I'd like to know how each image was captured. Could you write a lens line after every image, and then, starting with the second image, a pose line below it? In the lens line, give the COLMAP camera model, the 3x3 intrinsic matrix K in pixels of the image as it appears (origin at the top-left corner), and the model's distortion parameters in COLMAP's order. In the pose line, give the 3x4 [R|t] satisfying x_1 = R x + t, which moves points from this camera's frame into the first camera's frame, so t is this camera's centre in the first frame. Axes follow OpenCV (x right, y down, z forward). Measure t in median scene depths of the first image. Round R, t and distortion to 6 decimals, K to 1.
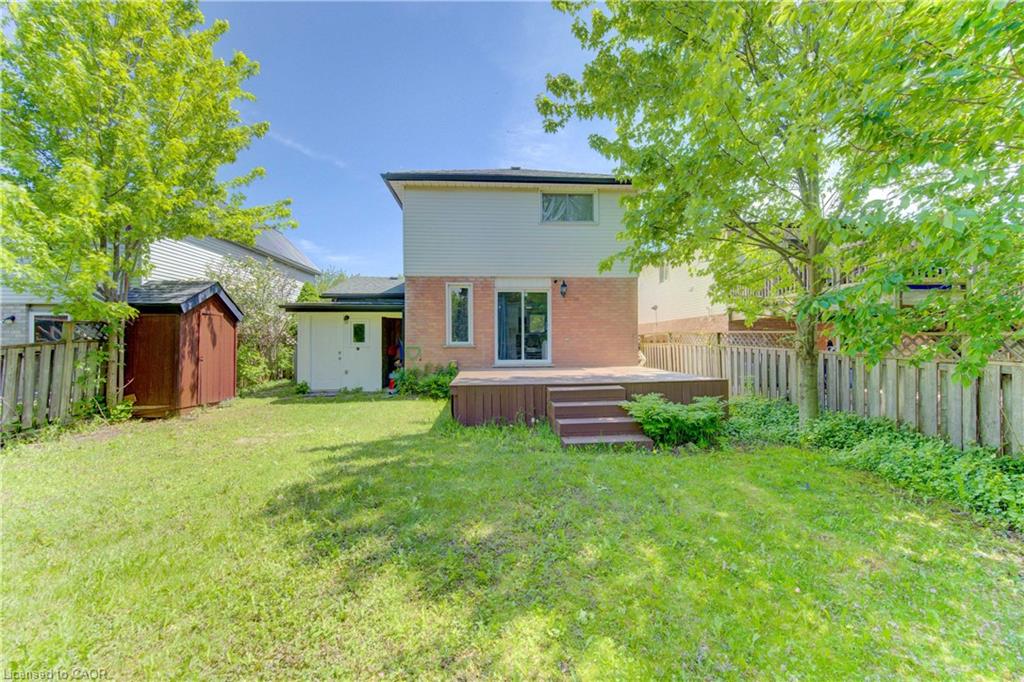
lens RADIAL K [[400.5, 0, 512.0], [0, 400.5, 341.0], [0, 0, 1]] dist [-0.013523, -0.000047]
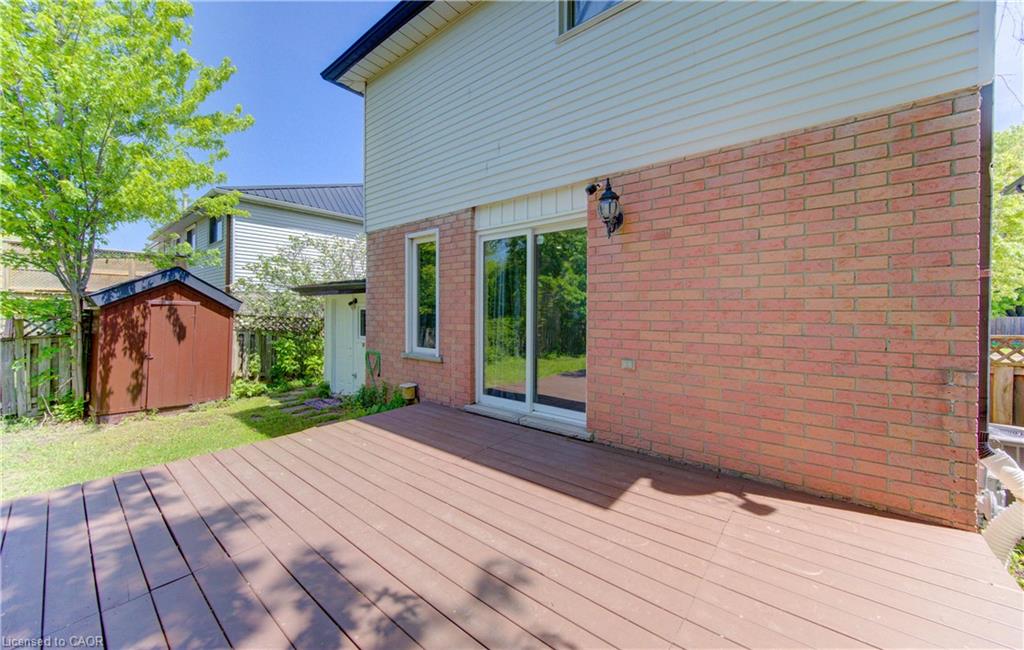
lens RADIAL K [[400.1, 0, 505.2], [0, 400.1, 307.7], [0, 0, 1]] dist [-0.012172, -0.000155]
pose [[0.704600, 0.002744, -0.709600, 0.298100], [-0.006584, 0.999975, -0.002671, -0.049393], [0.709575, 0.006554, 0.704600, 0.720638]]
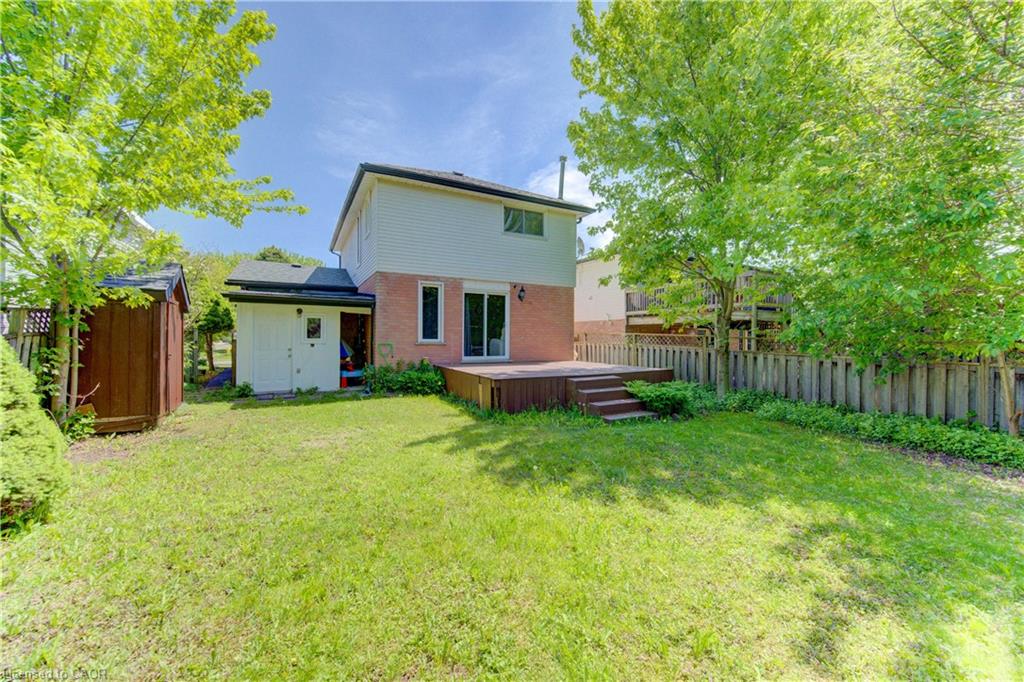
lens RADIAL K [[400.5, 0, 512.0], [0, 400.5, 341.0], [0, 0, 1]] dist [-0.013523, -0.000047]
pose [[0.910125, 0.009777, 0.414218, -0.368003], [-0.013083, 0.999901, 0.005145, -0.001494], [-0.414127, -0.010102, 0.910163, -0.024800]]
